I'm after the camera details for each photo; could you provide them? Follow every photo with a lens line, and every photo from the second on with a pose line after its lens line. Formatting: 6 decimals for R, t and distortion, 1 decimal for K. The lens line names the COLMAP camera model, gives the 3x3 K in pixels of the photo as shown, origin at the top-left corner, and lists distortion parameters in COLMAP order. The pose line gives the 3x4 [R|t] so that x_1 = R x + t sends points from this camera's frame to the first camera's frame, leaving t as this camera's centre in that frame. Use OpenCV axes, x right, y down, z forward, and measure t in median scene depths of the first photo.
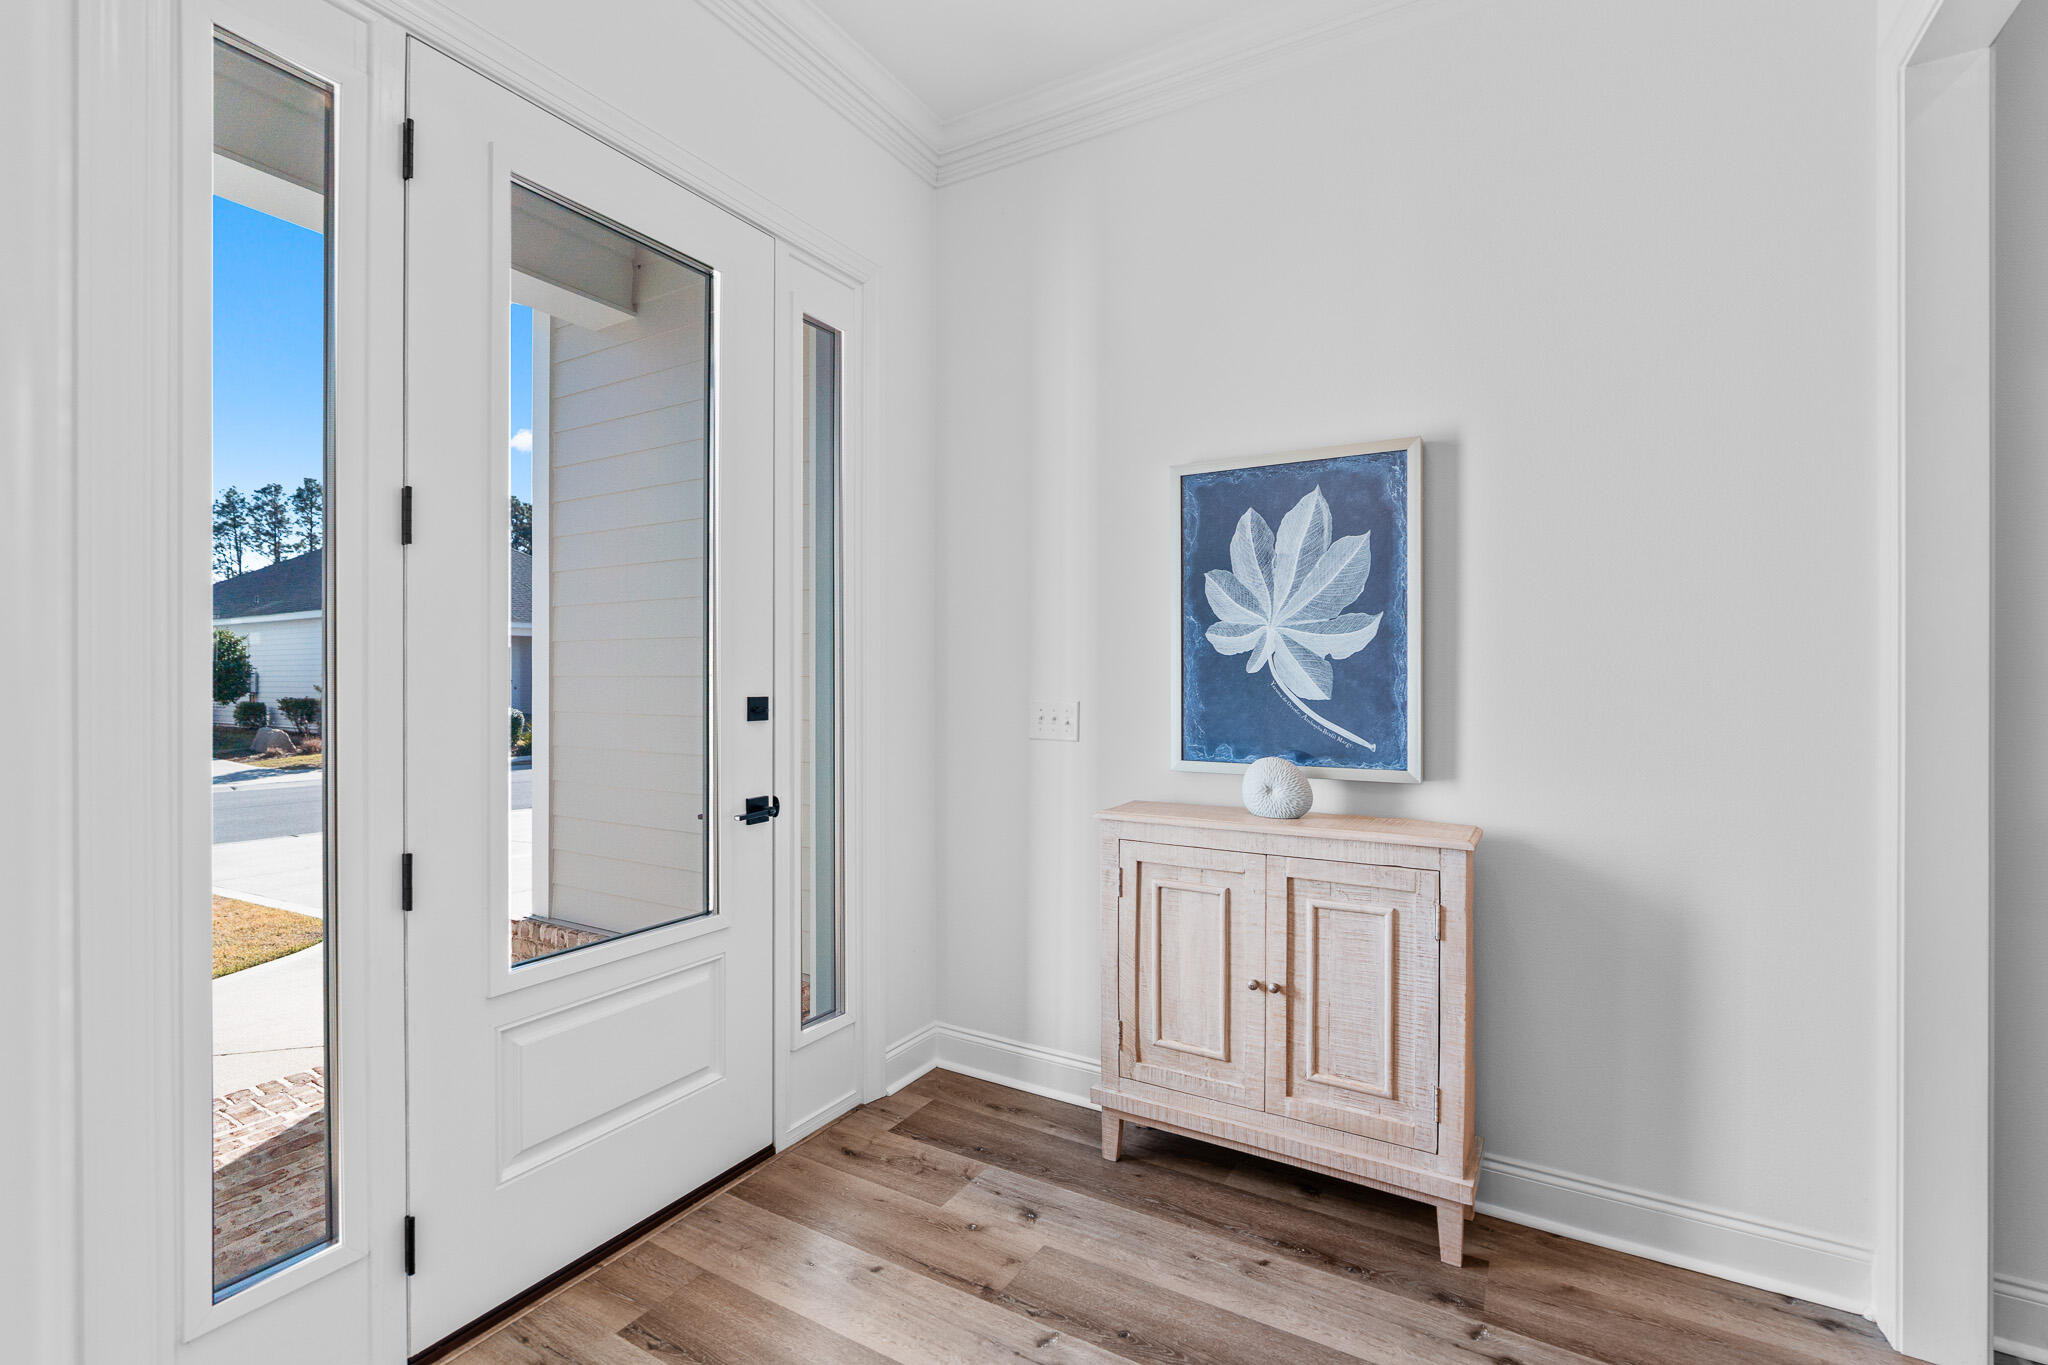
lens RADIAL K [[913.4, 0, 1018.5], [0, 913.4, 676.0], [0, 0, 1]] dist [-0.009183, 0.000553]
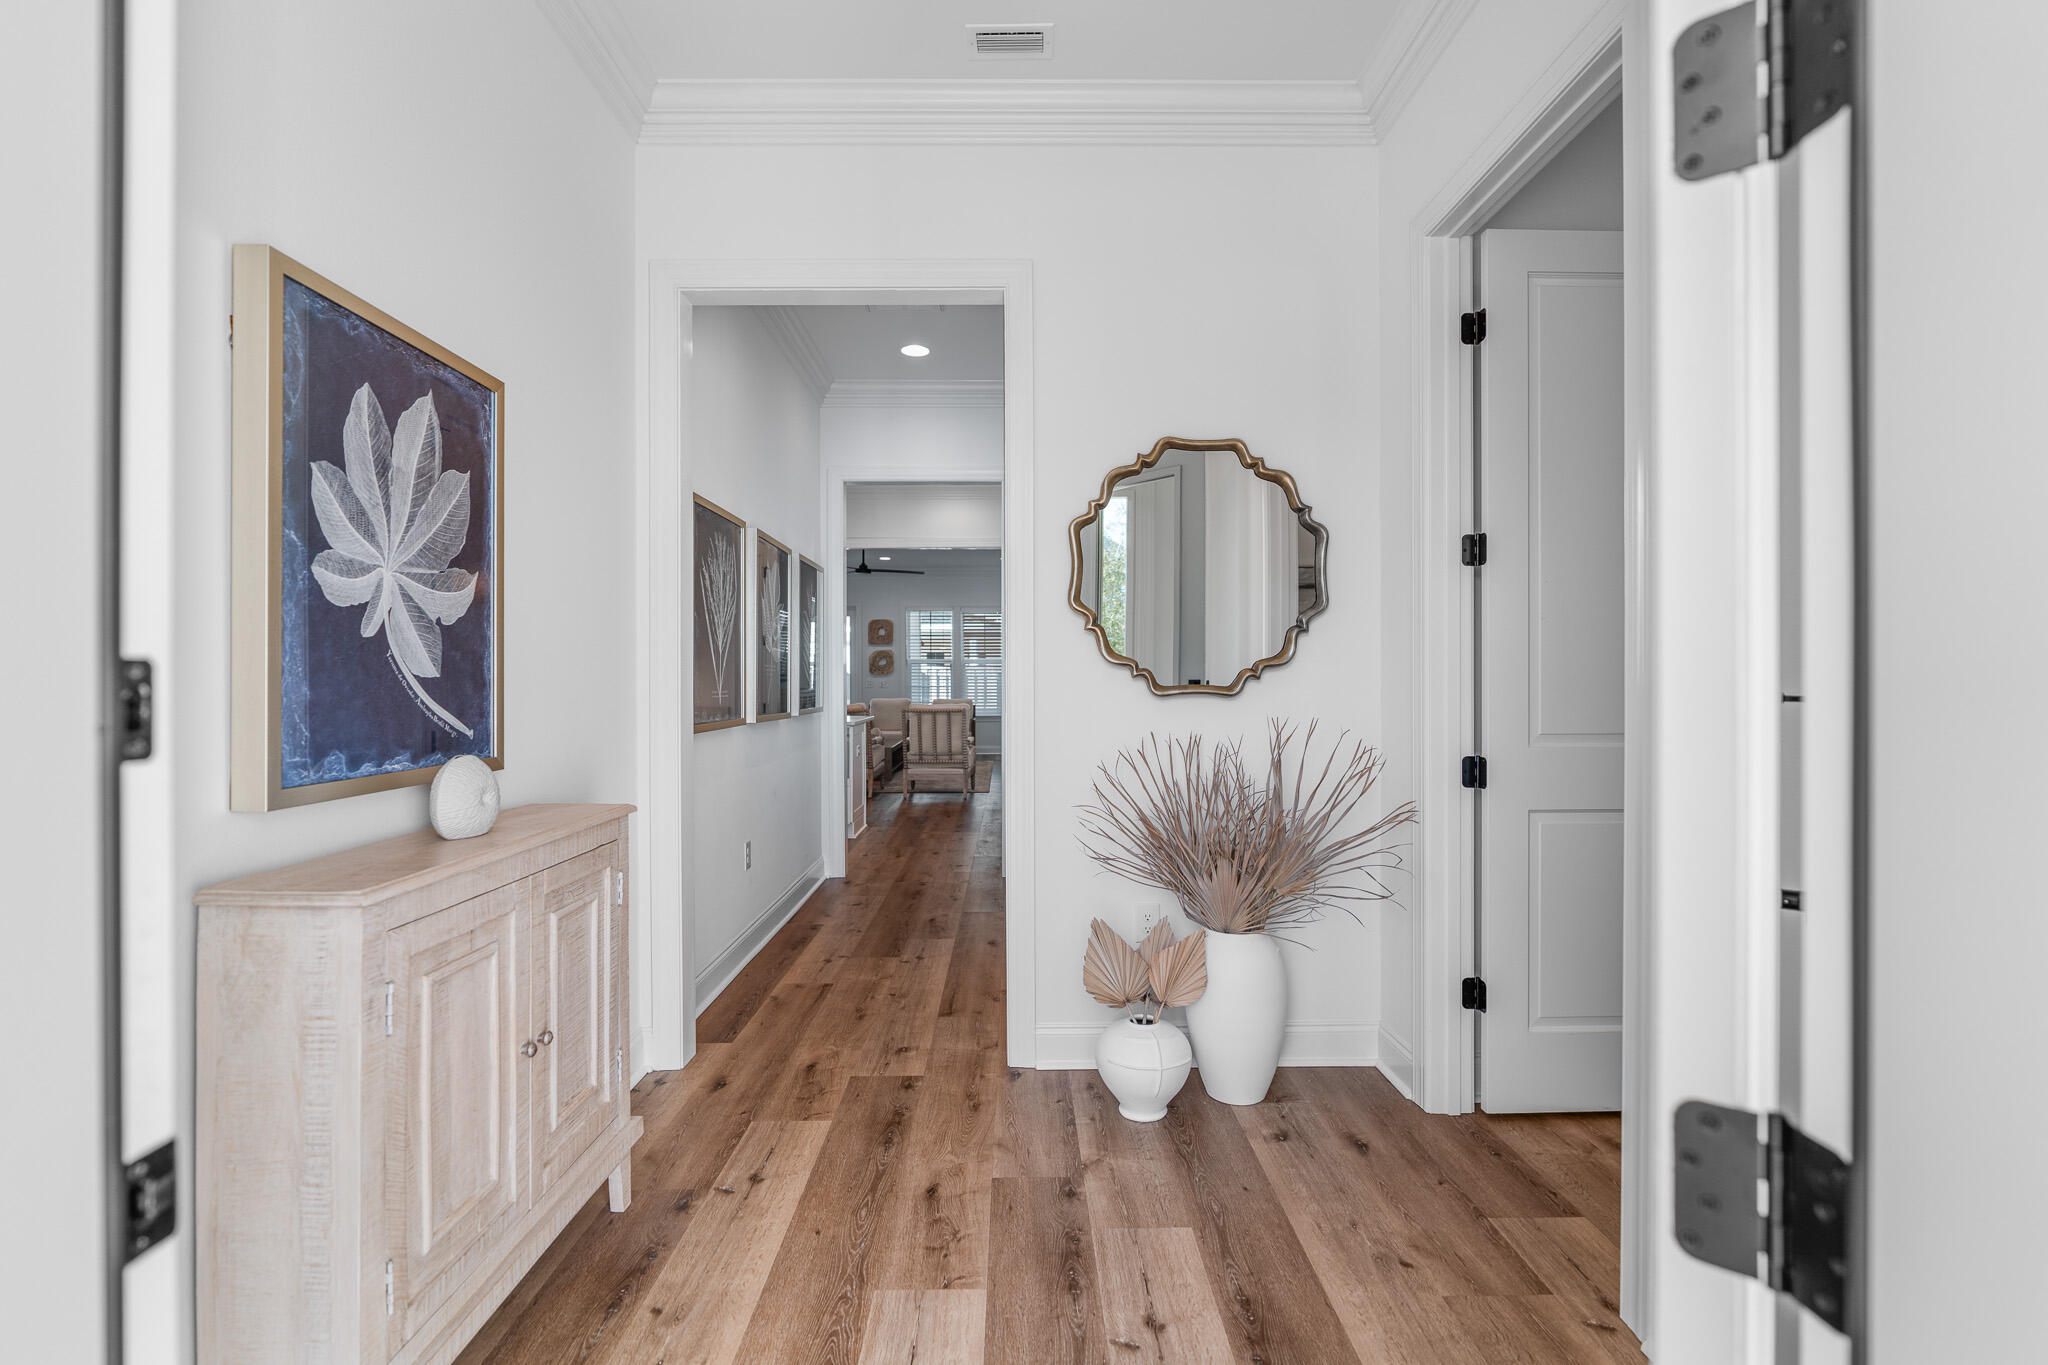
lens RADIAL K [[913.4, 0, 1018.5], [0, 913.4, 676.0], [0, 0, 1]] dist [-0.009183, 0.000553]
pose [[-0.513249, 0.001523, 0.858239, -0.553637], [-0.004019, 0.999983, -0.004178, 0.026026], [-0.858231, -0.005594, -0.513234, 0.958379]]
